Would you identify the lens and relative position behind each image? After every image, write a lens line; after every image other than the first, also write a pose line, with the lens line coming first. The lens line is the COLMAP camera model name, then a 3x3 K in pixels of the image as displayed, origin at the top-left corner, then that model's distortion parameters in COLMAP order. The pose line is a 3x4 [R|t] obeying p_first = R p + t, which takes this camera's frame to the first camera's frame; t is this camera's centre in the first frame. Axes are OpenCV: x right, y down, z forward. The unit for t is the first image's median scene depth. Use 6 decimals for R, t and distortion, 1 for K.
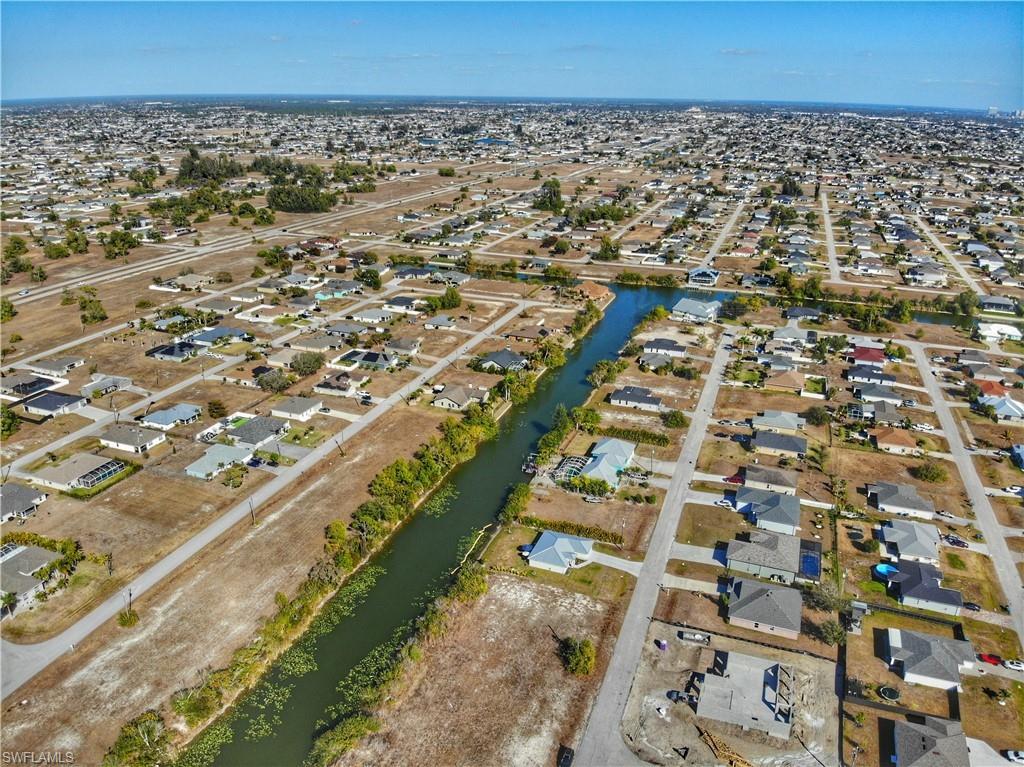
lens RADIAL K [[744.3, 0, 512.0], [0, 744.3, 383.5], [0, 0, 1]] dist [0.138909, -0.308508]
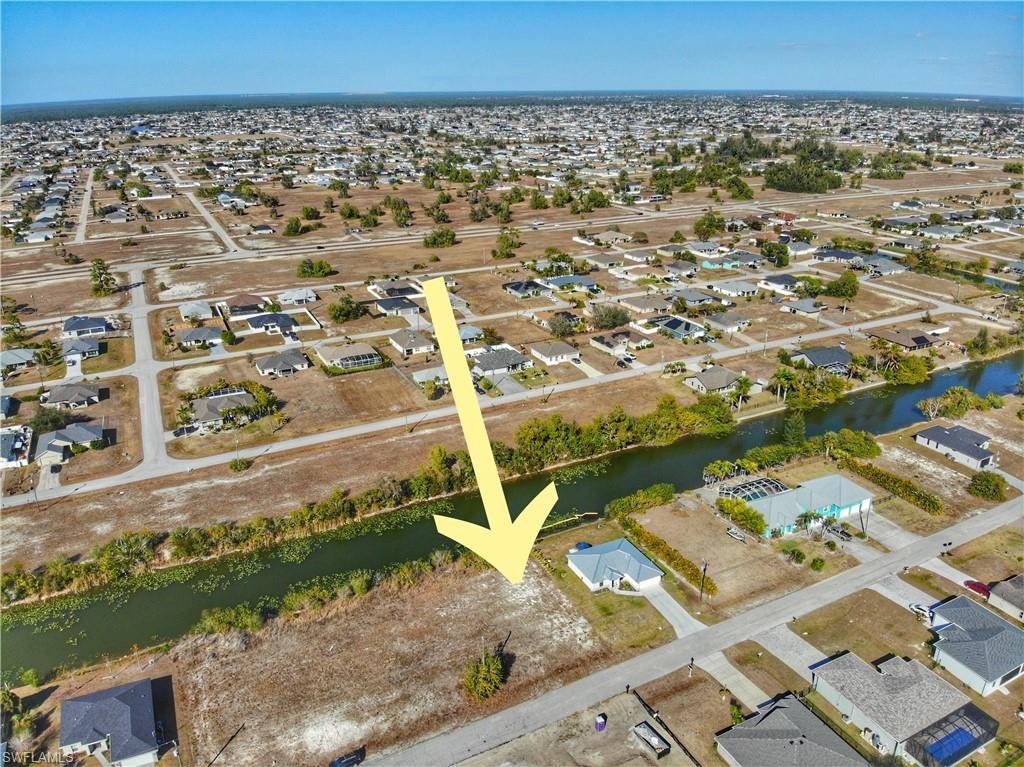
lens RADIAL K [[744.3, 0, 512.0], [0, 744.3, 383.5], [0, 0, 1]] dist [0.138909, -0.308508]
pose [[0.736034, 0.231066, -0.636288, 0.272597], [-0.228009, 0.969640, 0.088371, -0.001023], [0.637390, 0.080035, 0.766373, 0.205956]]
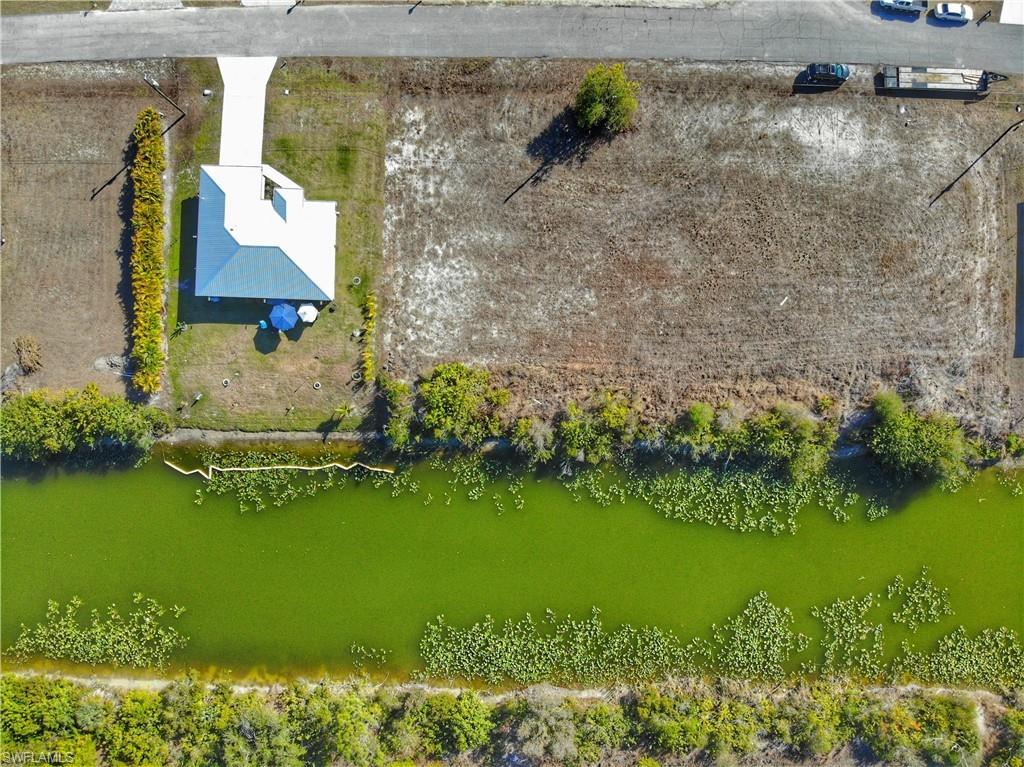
lens RADIAL K [[736.0, 0, 516.1], [0, 736.0, 402.9], [0, 0, 1]] dist [0.086765, -0.191317]
pose [[-0.334262, -0.942473, 0.003736, -0.041847], [0.337514, -0.116001, 0.934146, -0.072668], [-0.879973, 0.313510, 0.356872, 0.480059]]
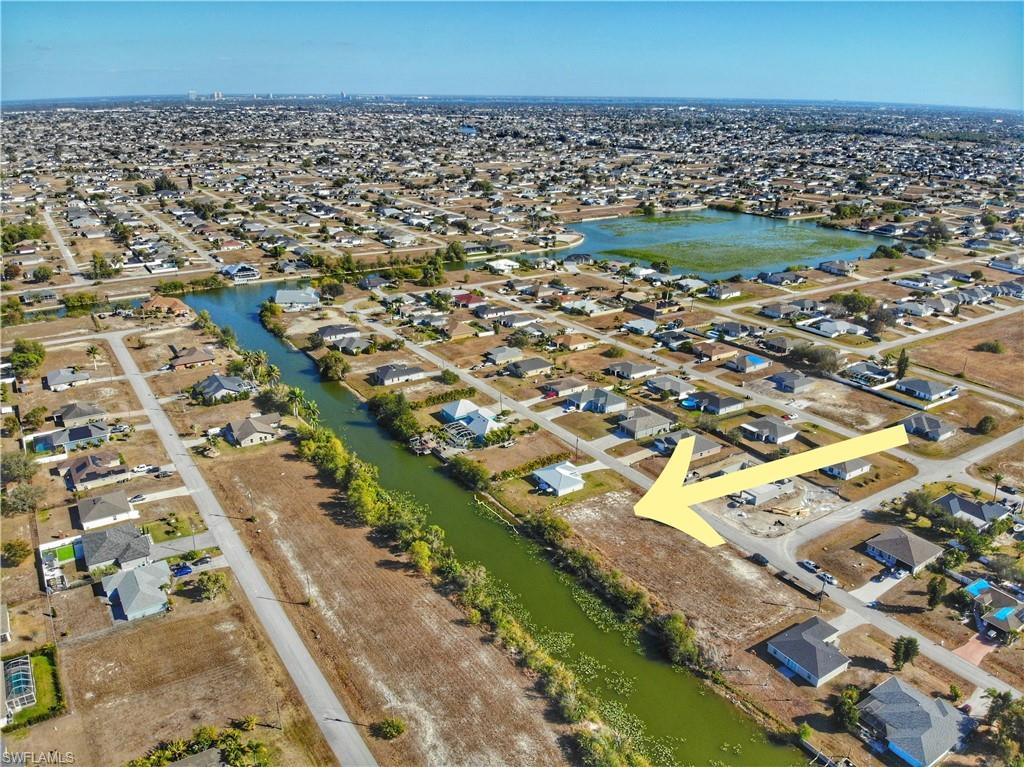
lens RADIAL K [[744.3, 0, 512.0], [0, 744.3, 383.5], [0, 0, 1]] dist [0.138909, -0.308508]
pose [[0.587776, -0.295042, 0.753306, -0.527211], [0.286408, 0.946714, 0.147319, -0.074499], [-0.756630, 0.129162, 0.640958, 0.170102]]
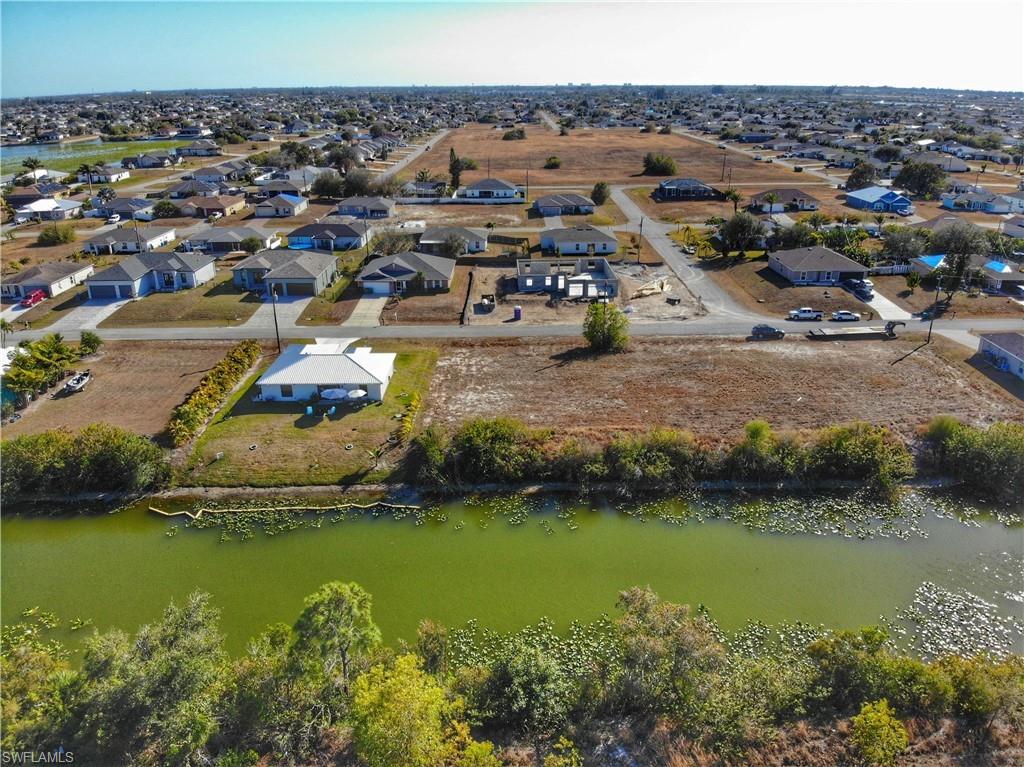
lens RADIAL K [[744.3, 0, 512.0], [0, 744.3, 383.5], [0, 0, 1]] dist [0.138909, -0.308508]
pose [[-0.360445, -0.351817, 0.863889, -0.241856], [0.338199, 0.813835, 0.472541, 0.029418], [-0.869311, 0.462491, -0.174359, 0.619141]]
